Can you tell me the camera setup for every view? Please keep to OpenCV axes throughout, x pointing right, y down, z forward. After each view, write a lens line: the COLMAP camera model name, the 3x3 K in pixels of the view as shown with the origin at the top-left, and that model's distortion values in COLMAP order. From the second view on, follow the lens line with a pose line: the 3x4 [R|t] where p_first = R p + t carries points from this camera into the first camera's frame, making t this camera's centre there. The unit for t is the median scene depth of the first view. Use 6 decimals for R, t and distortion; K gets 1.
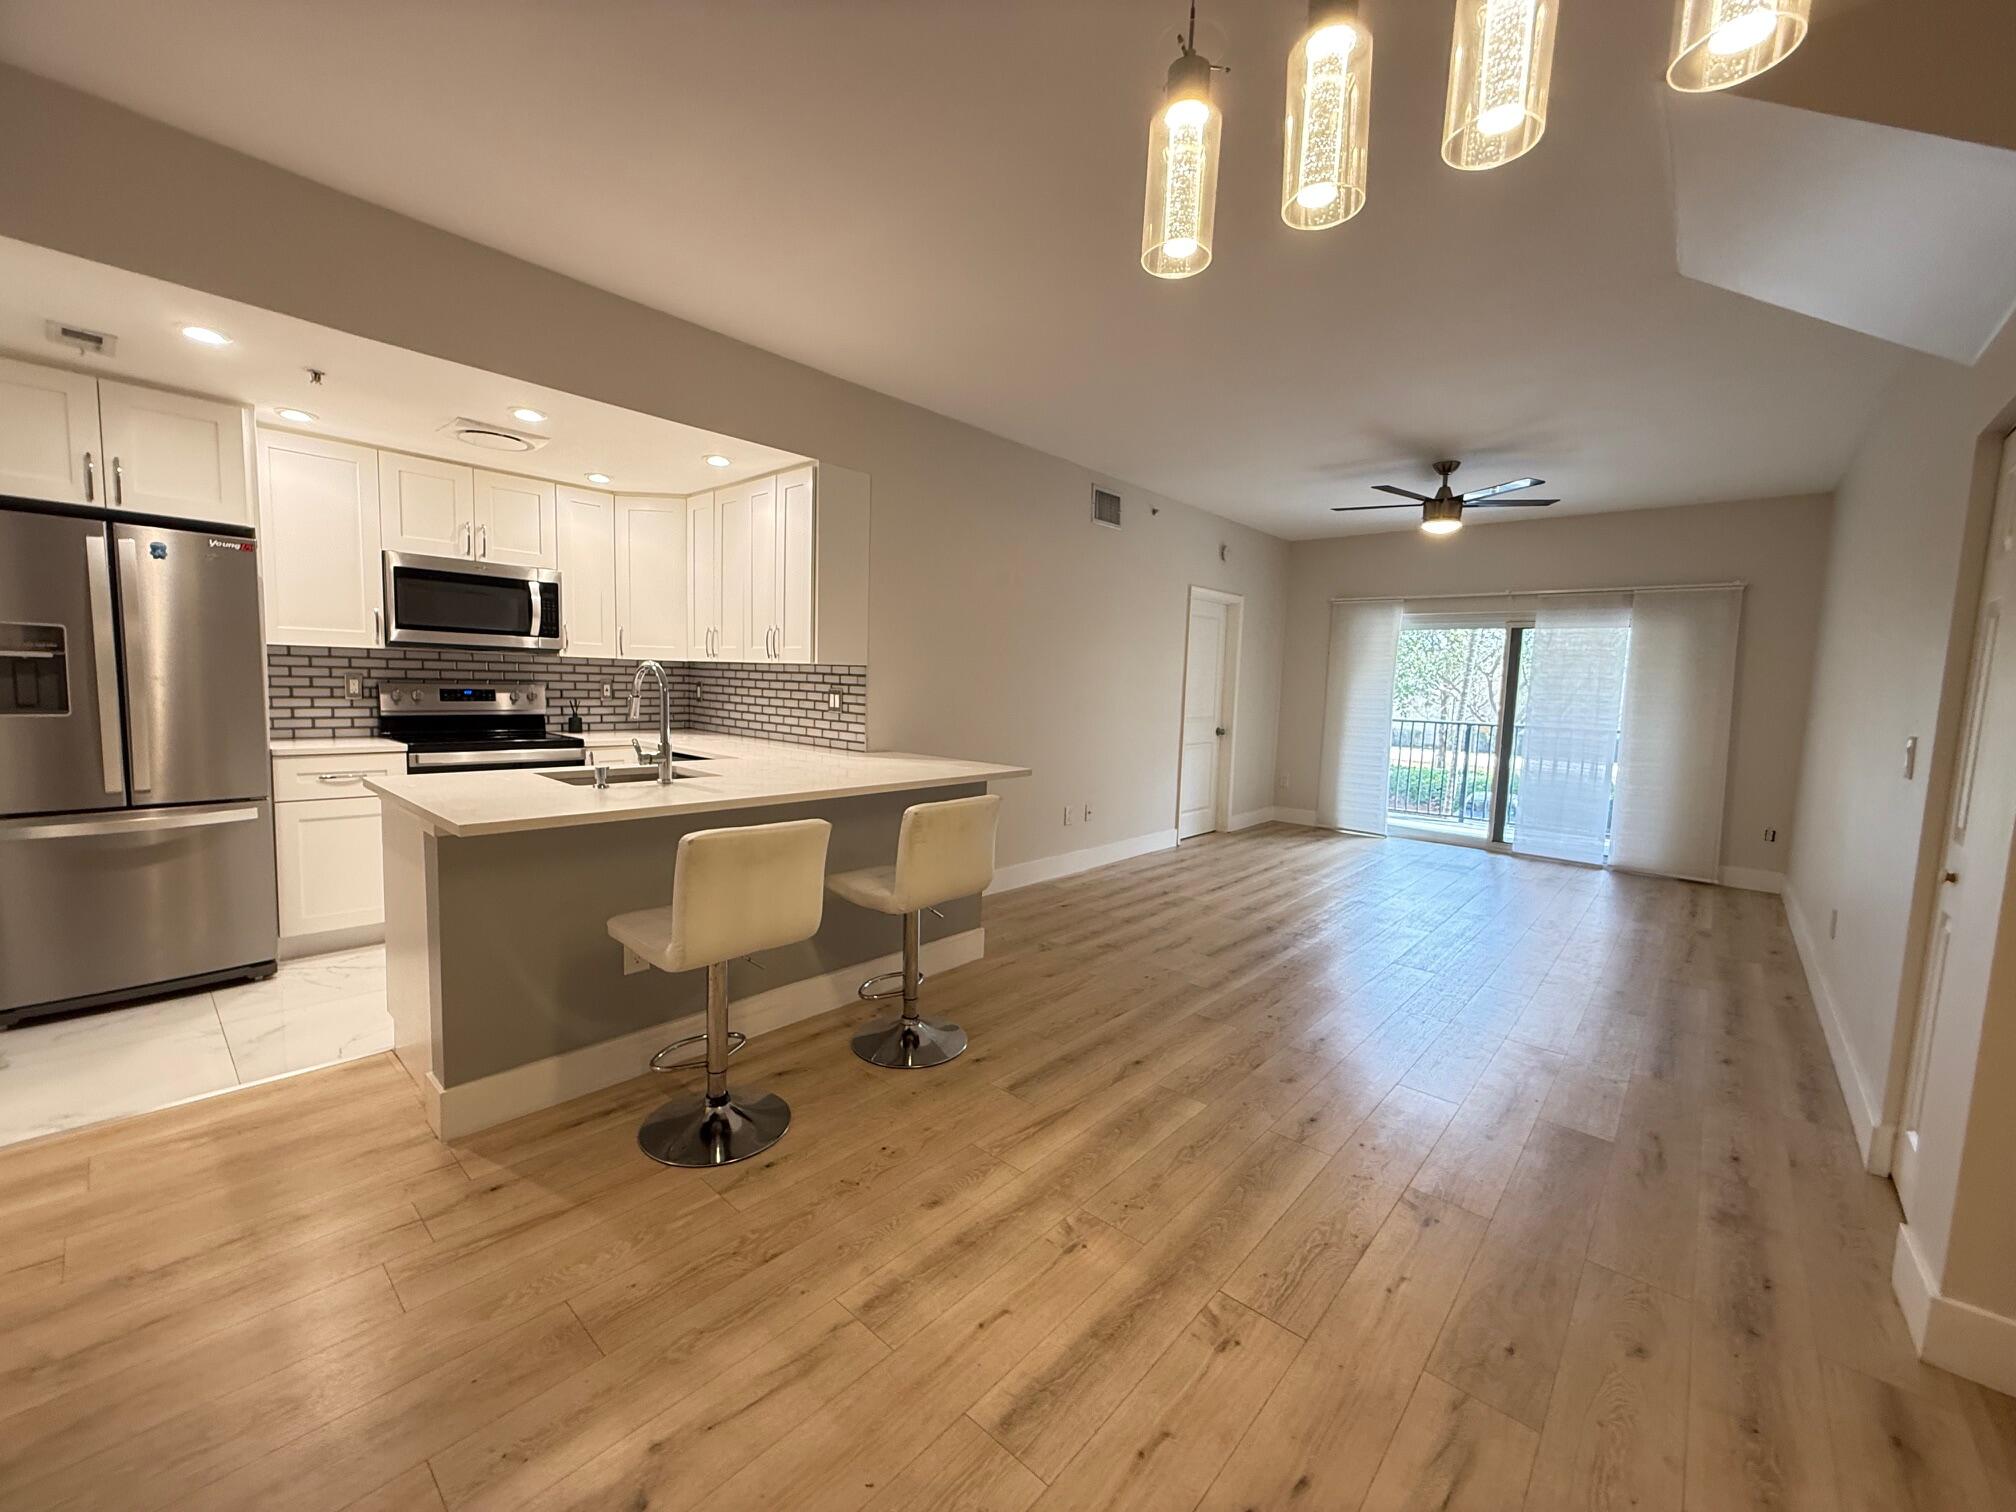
lens RADIAL K [[808.6, 0, 1008.0], [0, 808.6, 756.0], [0, 0, 1]] dist [-0.003071, -0.000076]
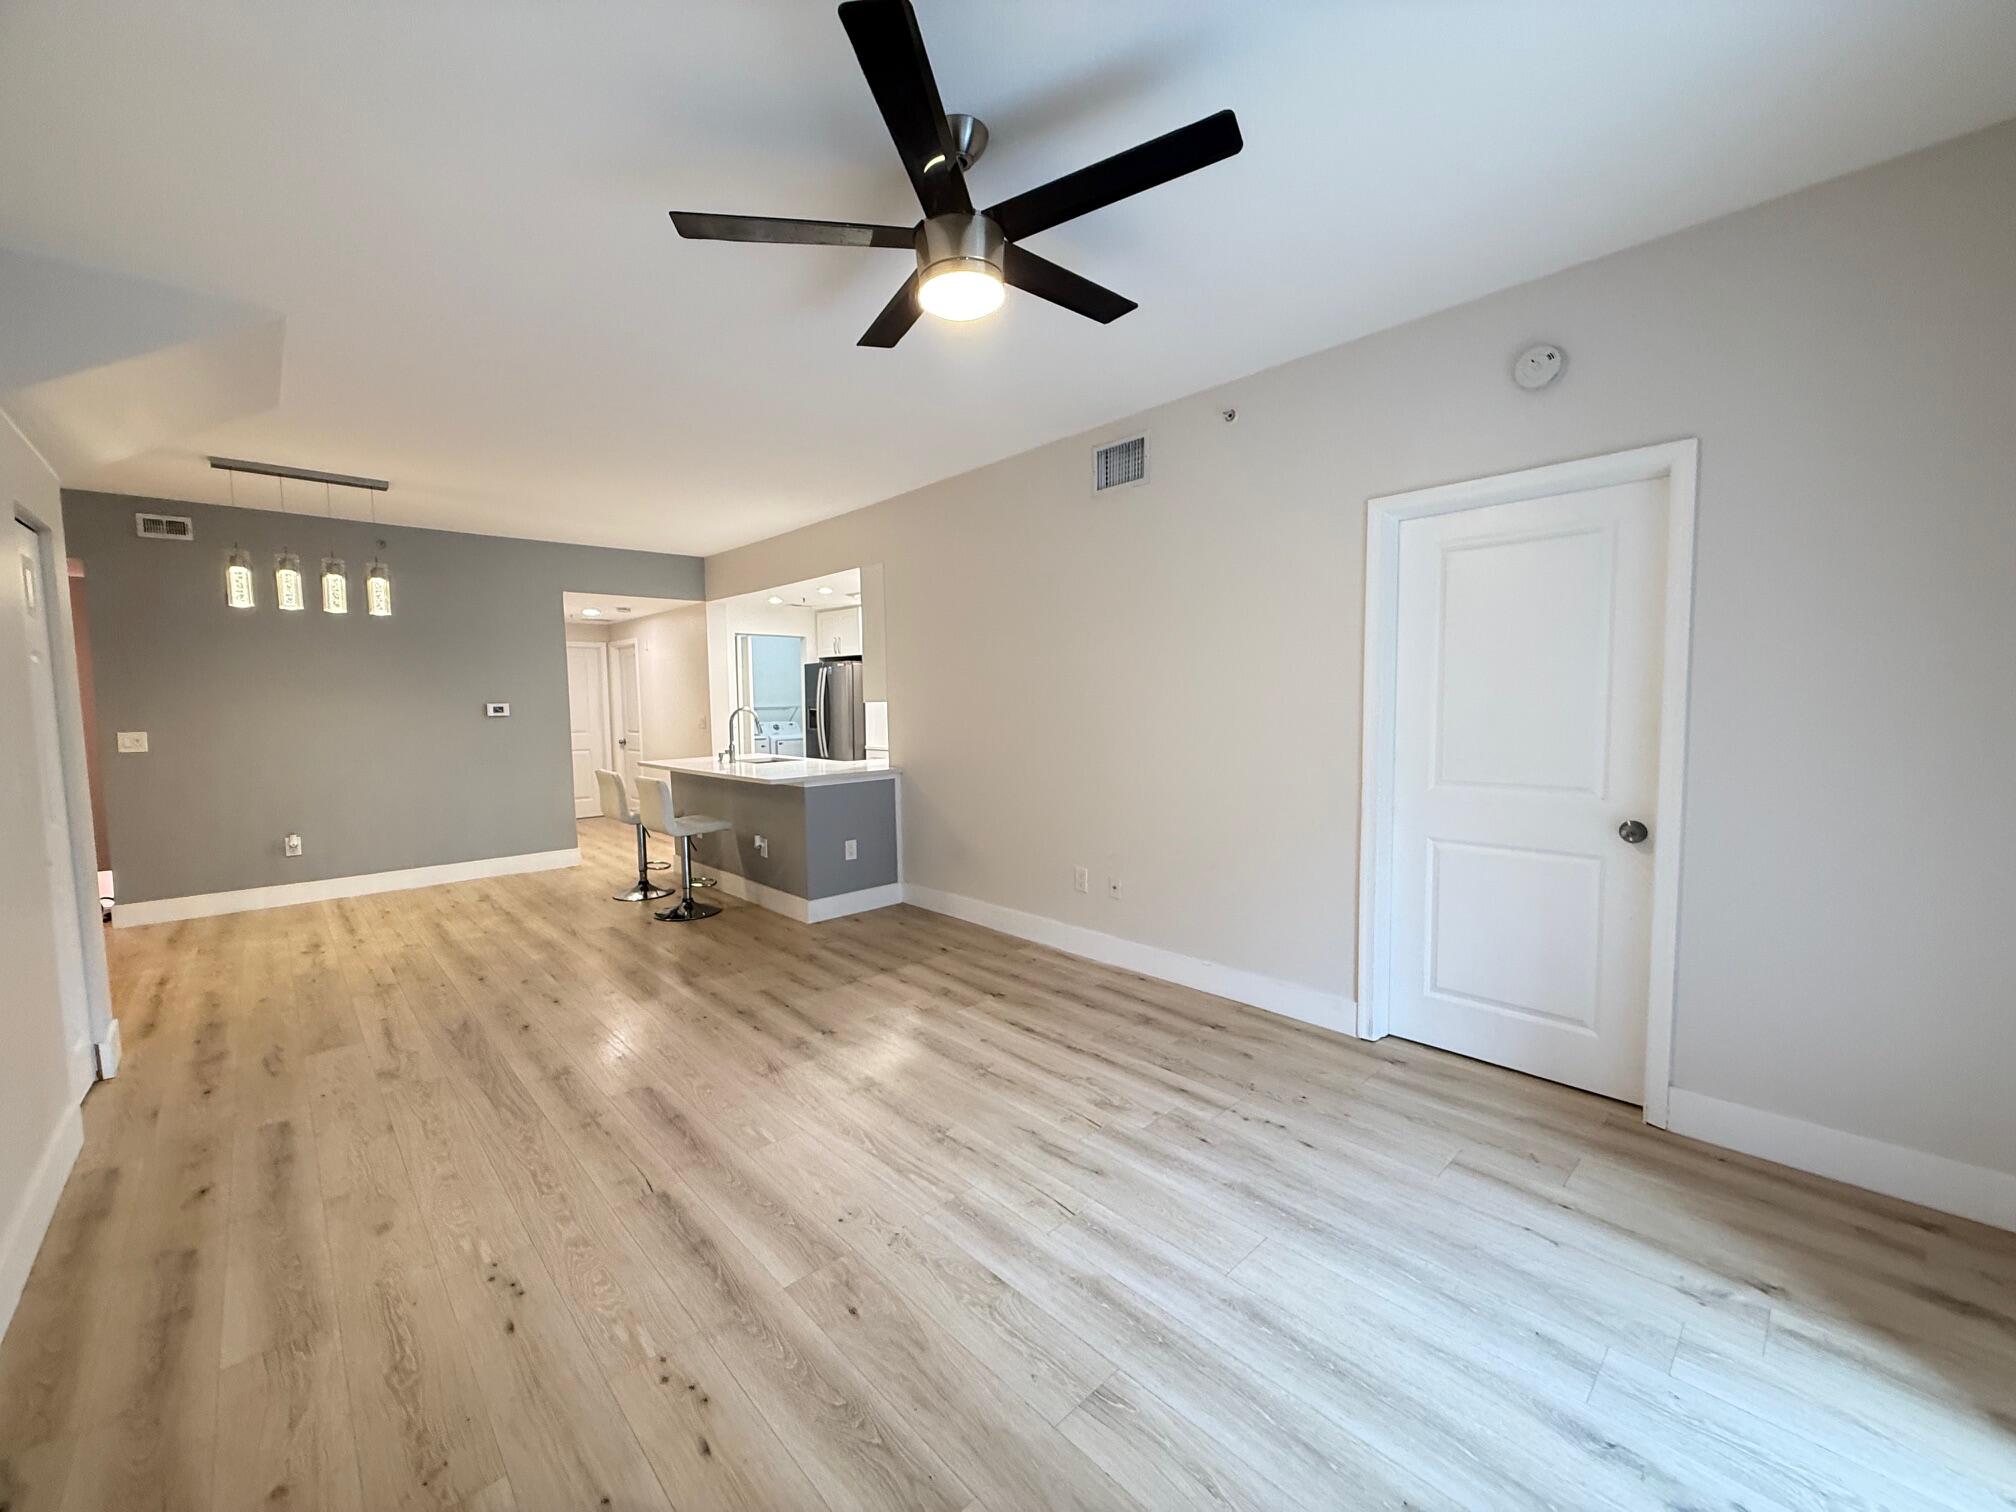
lens RADIAL K [[829.2, 0, 1008.0], [0, 829.2, 756.0], [0, 0, 1]] dist [-0.001665, -0.000065]
pose [[-0.113598, 0.037279, -0.992827, 1.116749], [-0.080349, 0.995678, 0.046579, -0.097953], [0.990272, 0.085064, -0.110112, 1.287487]]
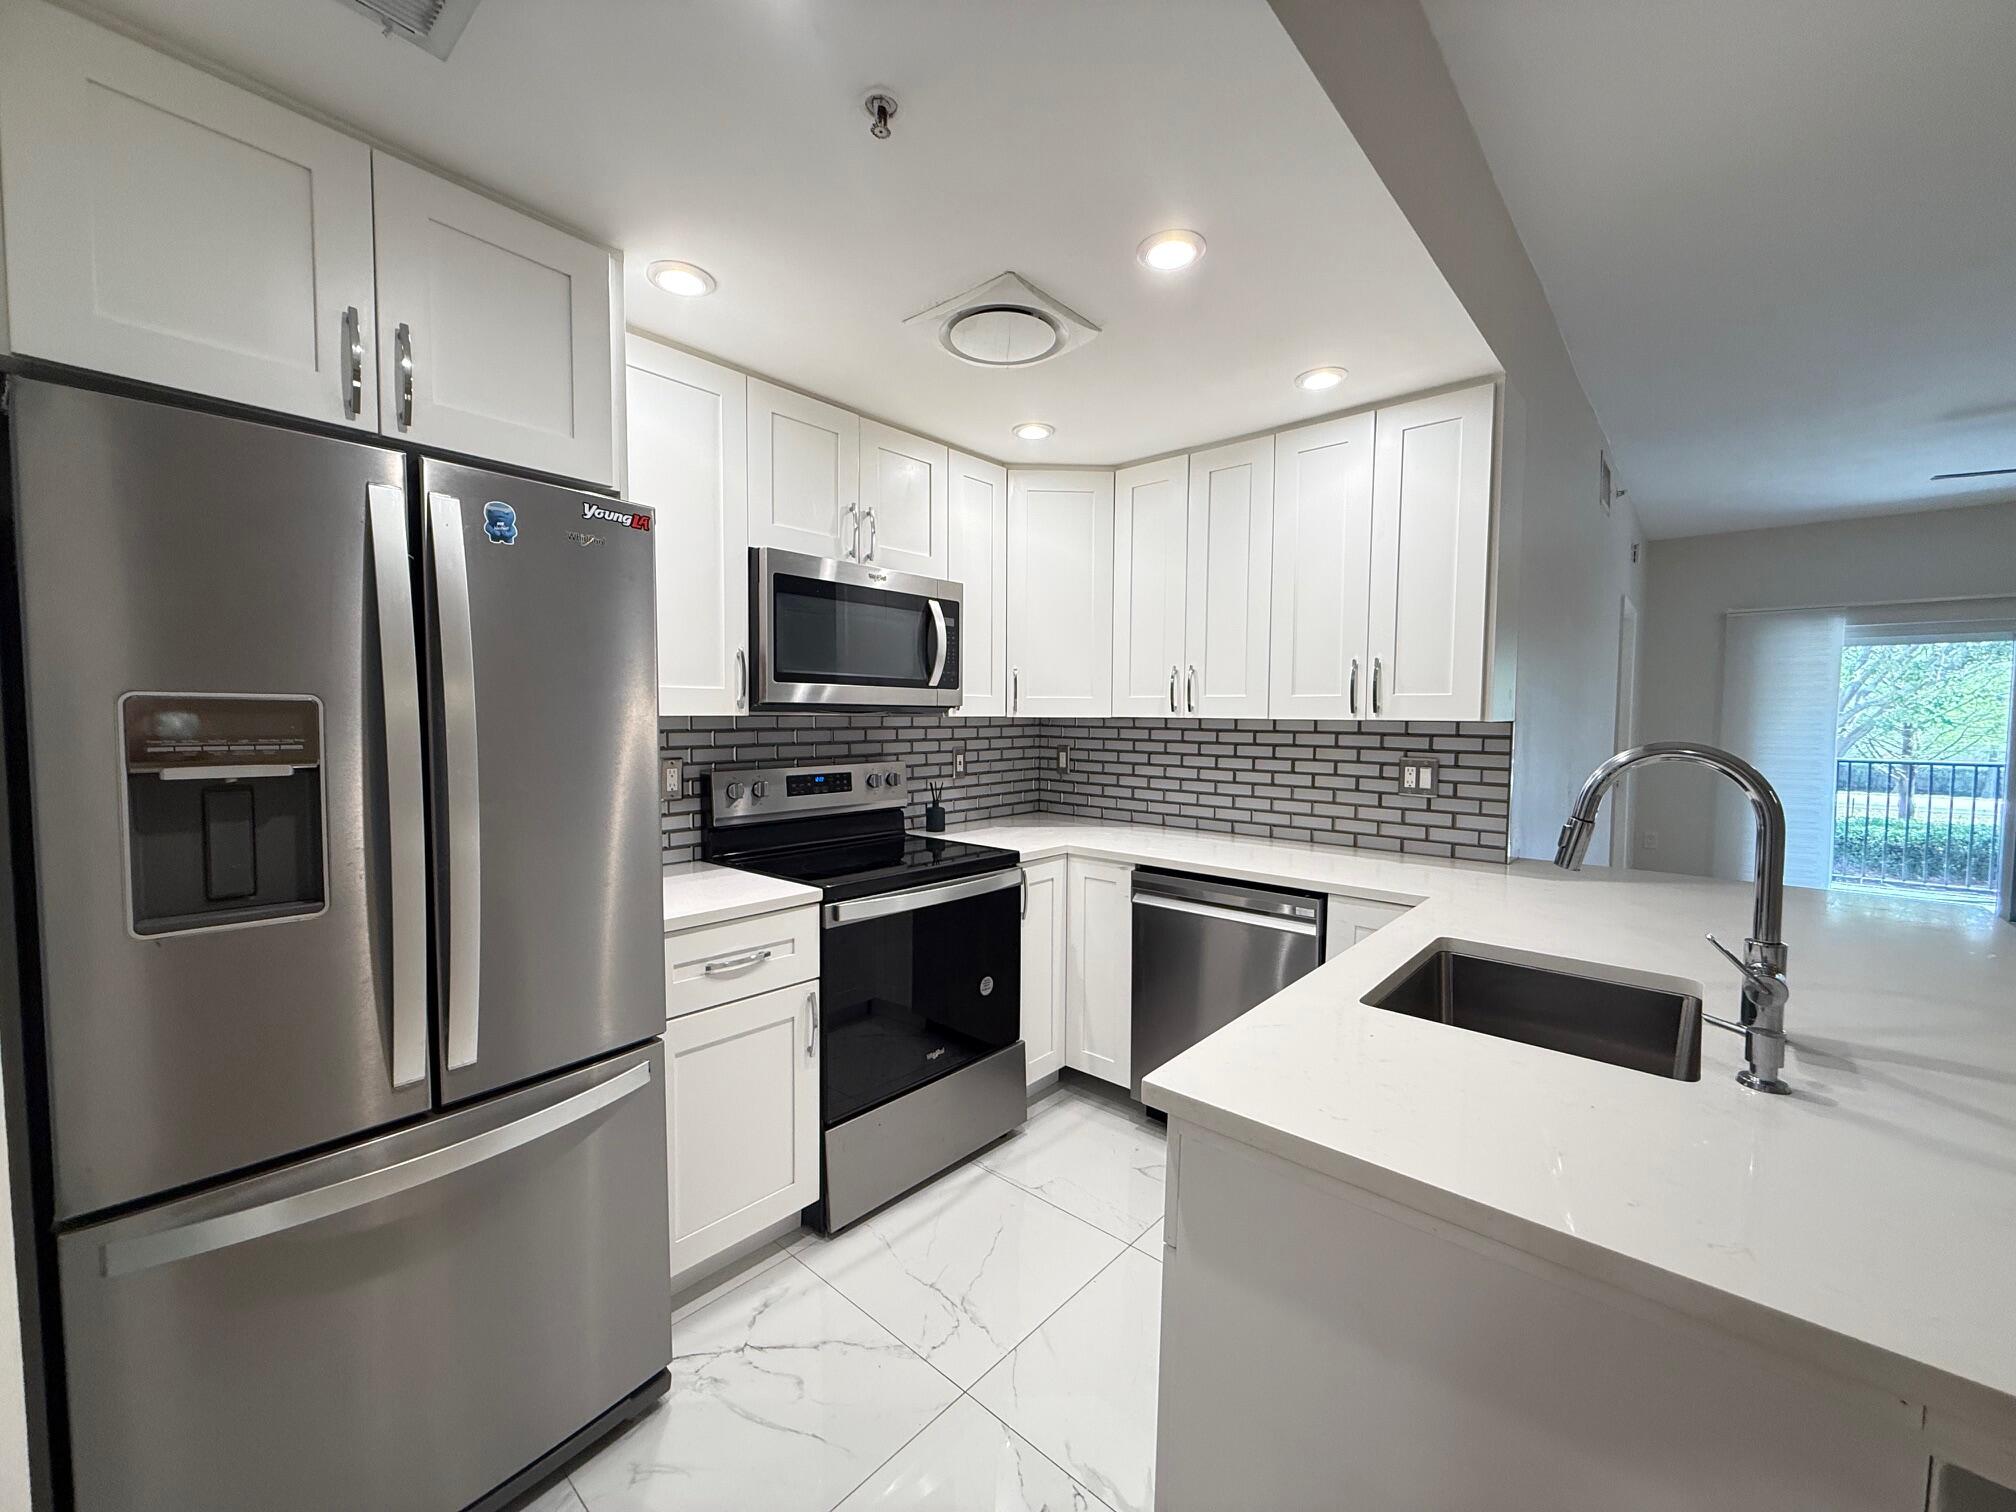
lens RADIAL K [[808.6, 0, 1008.0], [0, 808.6, 756.0], [0, 0, 1]] dist [-0.003071, -0.000076]
pose [[0.999625, -0.027121, -0.003761, -0.521716], [0.026943, 0.998790, -0.041144, -0.067373], [0.004872, 0.041027, 0.999146, 0.376428]]
